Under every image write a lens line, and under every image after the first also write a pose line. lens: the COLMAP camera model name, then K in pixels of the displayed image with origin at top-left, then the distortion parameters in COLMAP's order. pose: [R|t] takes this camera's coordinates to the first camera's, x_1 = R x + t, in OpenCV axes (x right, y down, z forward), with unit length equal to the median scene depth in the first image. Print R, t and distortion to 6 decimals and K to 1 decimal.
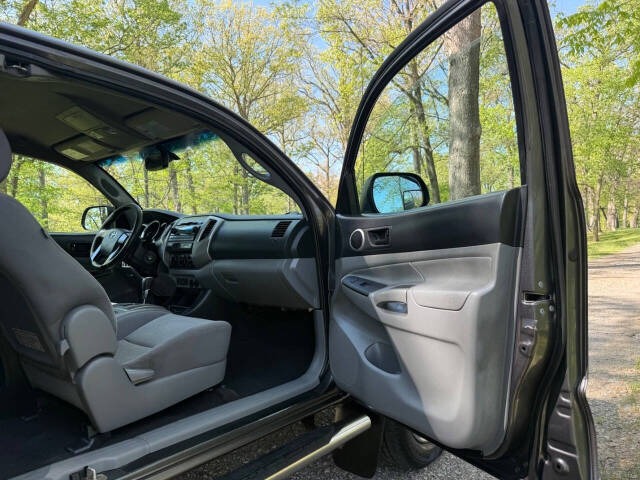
lens RADIAL K [[449.1, 0, 320.2], [0, 449.1, 242.6], [0, 0, 1]] dist [0.076638, -0.124423]
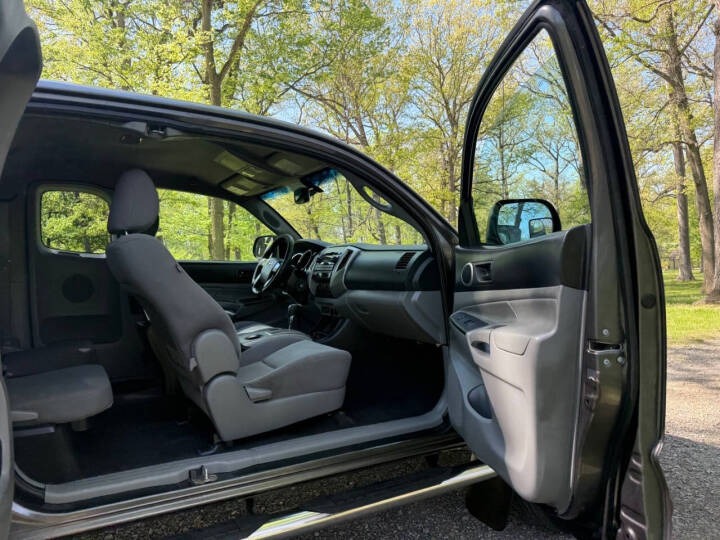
lens RADIAL K [[505.2, 0, 360.2], [0, 505.2, 272.9], [0, 0, 1]] dist [0.076638, -0.124423]
pose [[0.938366, 0.011128, -0.345463, 0.158375], [-0.005515, 0.999836, 0.017228, -0.017094], [0.345599, -0.014261, 0.938274, -0.050323]]
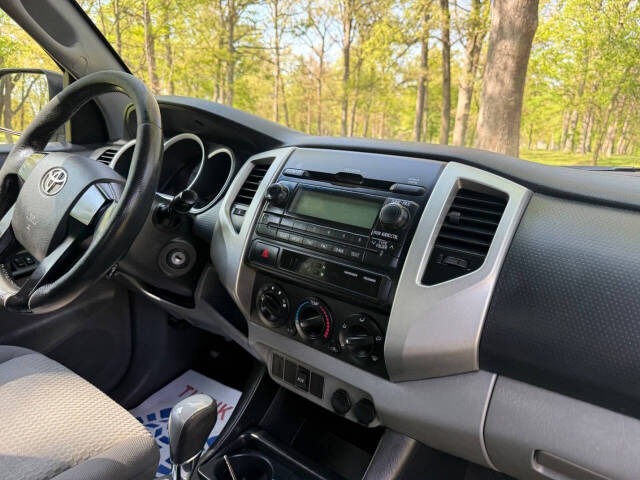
lens RADIAL K [[457.4, 0, 320.0], [0, 457.4, 240.0], [0, 0, 1]] dist [-0.007165, -0.010313]
pose [[0.994064, 0.090207, 0.060821, -0.302856], [-0.101530, 0.970045, 0.220689, -0.061170], [-0.039092, -0.225554, 0.973446, 0.702332]]
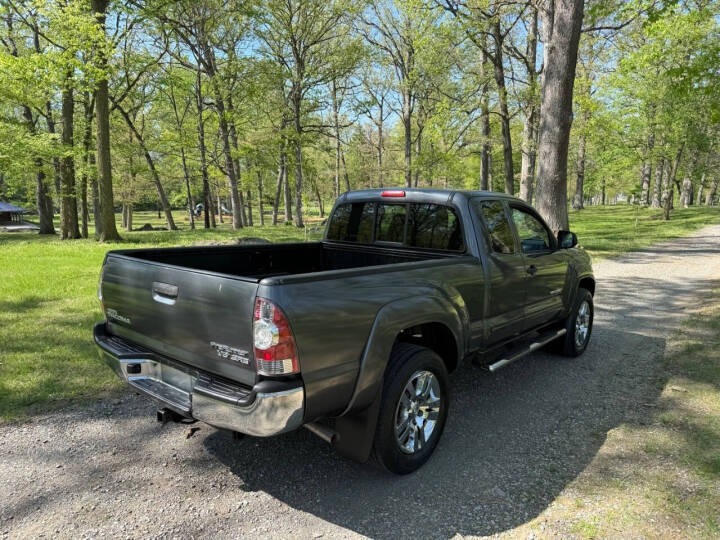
lens RADIAL K [[505.2, 0, 360.2], [0, 505.2, 272.9], [0, 0, 1]] dist [0.076638, -0.124423]
pose [[0.998914, 0.044230, 0.014668, -0.824350], [-0.045840, 0.989268, 0.138739, -0.187514], [-0.008374, -0.139260, 0.990220, -1.345494]]
